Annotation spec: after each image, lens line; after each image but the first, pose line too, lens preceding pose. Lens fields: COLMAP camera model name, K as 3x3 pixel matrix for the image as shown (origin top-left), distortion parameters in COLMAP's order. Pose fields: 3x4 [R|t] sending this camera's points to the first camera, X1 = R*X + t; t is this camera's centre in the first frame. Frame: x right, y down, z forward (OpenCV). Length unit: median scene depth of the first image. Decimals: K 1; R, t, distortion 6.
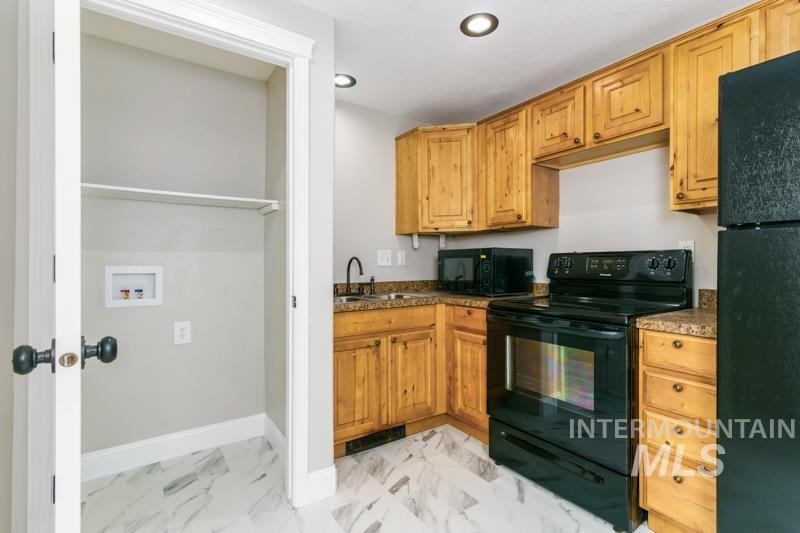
lens RADIAL K [[382.4, 0, 408.4], [0, 382.4, 263.9], [0, 0, 1]] dist [0.001207, 0.000141]
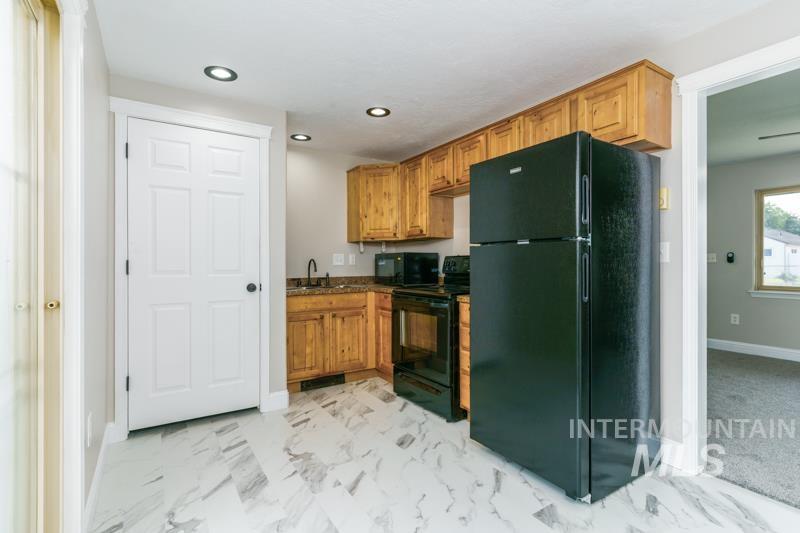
lens RADIAL K [[382.3, 0, 404.7], [0, 382.3, 263.5], [0, 0, 1]] dist [0.002266, -0.000034]
pose [[0.999610, -0.004562, -0.027537, 0.266313], [0.004586, 0.999989, 0.000824, -0.002041], [0.027533, -0.000950, 0.999620, -0.453220]]
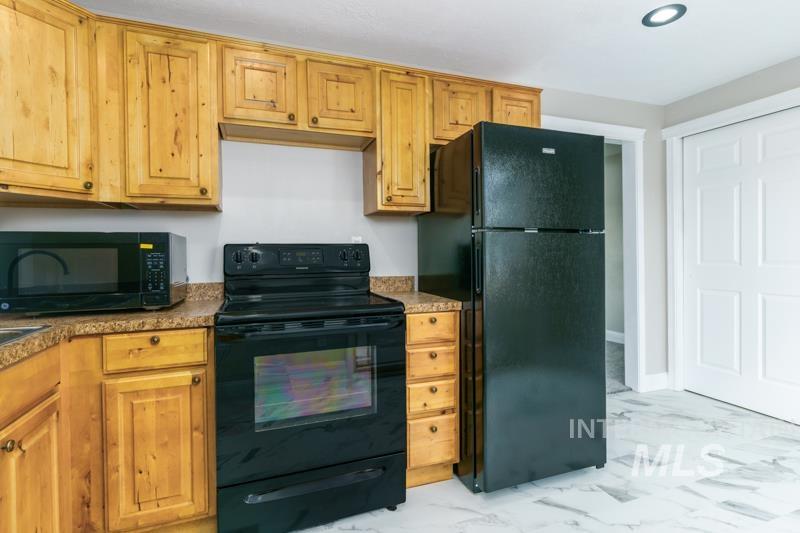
lens RADIAL K [[390.0, 0, 399.1], [0, 390.0, 256.8], [0, 0, 1]] dist [0.002178, 0.000195]
pose [[0.249375, -0.006065, 0.968388, -0.321583], [0.009424, 0.999948, 0.003835, -0.000812], [-0.968361, 0.008170, 0.249419, 0.469053]]
